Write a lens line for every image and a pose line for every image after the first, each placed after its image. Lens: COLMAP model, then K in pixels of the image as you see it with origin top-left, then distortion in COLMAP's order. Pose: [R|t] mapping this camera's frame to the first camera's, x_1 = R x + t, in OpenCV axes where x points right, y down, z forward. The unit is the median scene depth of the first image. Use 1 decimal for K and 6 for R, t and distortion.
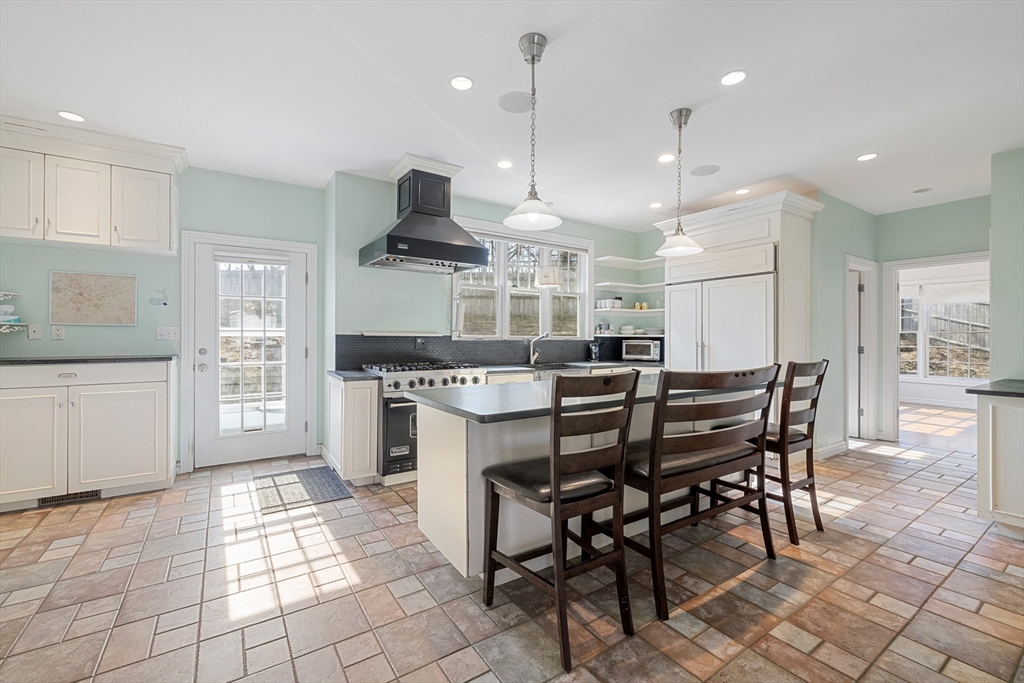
lens RADIAL K [[435.8, 0, 511.3], [0, 435.8, 333.1], [0, 0, 1]] dist [-0.014038, -0.000405]
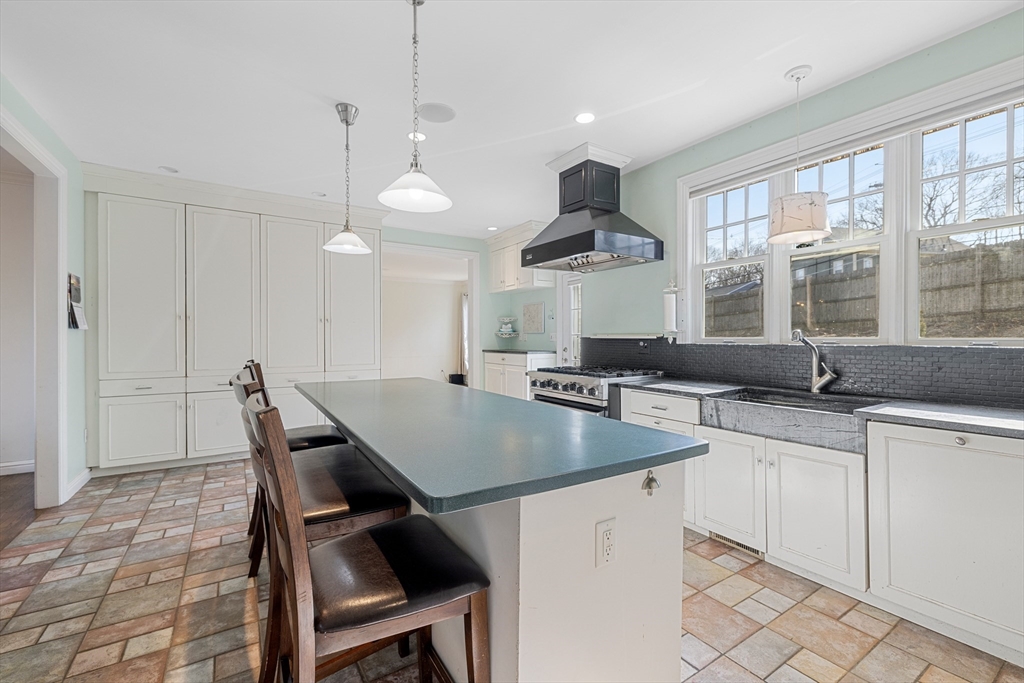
lens RADIAL K [[435.8, 0, 514.5], [0, 435.8, 337.3], [0, 0, 1]] dist [-0.014038, -0.000405]
pose [[-0.021285, -0.003421, -0.999768, 1.455744], [0.008930, 0.999954, -0.003612, 0.010561], [0.999734, -0.009005, -0.021254, 1.669336]]
